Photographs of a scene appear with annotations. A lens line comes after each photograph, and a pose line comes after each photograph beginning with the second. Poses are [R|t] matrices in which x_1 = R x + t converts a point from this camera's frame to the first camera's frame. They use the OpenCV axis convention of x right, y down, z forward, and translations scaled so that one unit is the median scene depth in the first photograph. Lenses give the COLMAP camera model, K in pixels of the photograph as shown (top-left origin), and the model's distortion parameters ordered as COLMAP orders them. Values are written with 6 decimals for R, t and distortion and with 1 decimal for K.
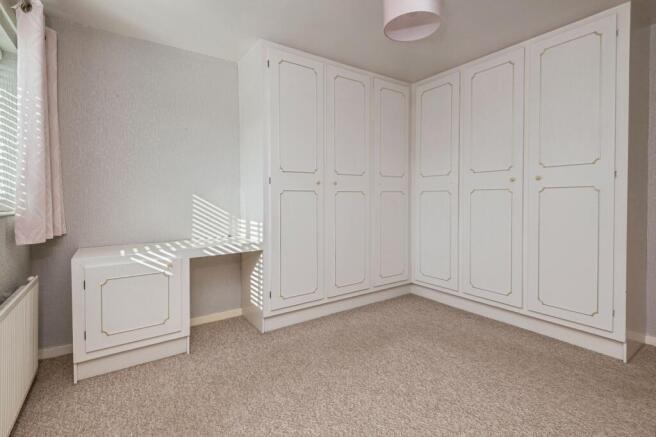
lens RADIAL K [[304.5, 0, 329.7], [0, 304.5, 199.0], [0, 0, 1]] dist [0.021922, -0.001090]
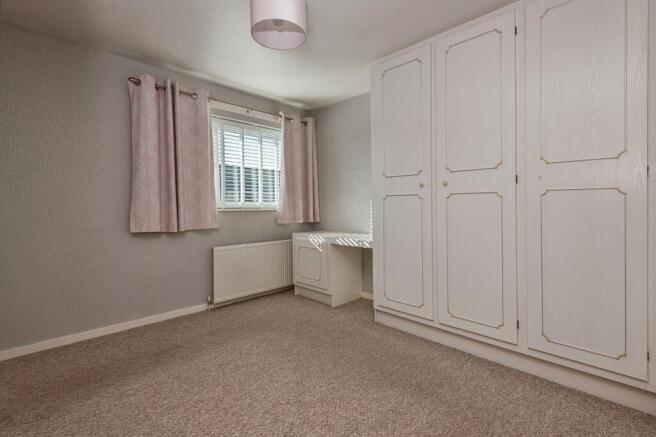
lens RADIAL K [[304.5, 0, 339.9], [0, 304.5, 206.6], [0, 0, 1]] dist [0.021922, -0.001090]
pose [[0.201312, 0.012499, -0.979447, 0.874489], [0.000010, 0.999919, 0.012762, -0.003117], [0.979527, -0.002579, 0.201296, 0.659643]]
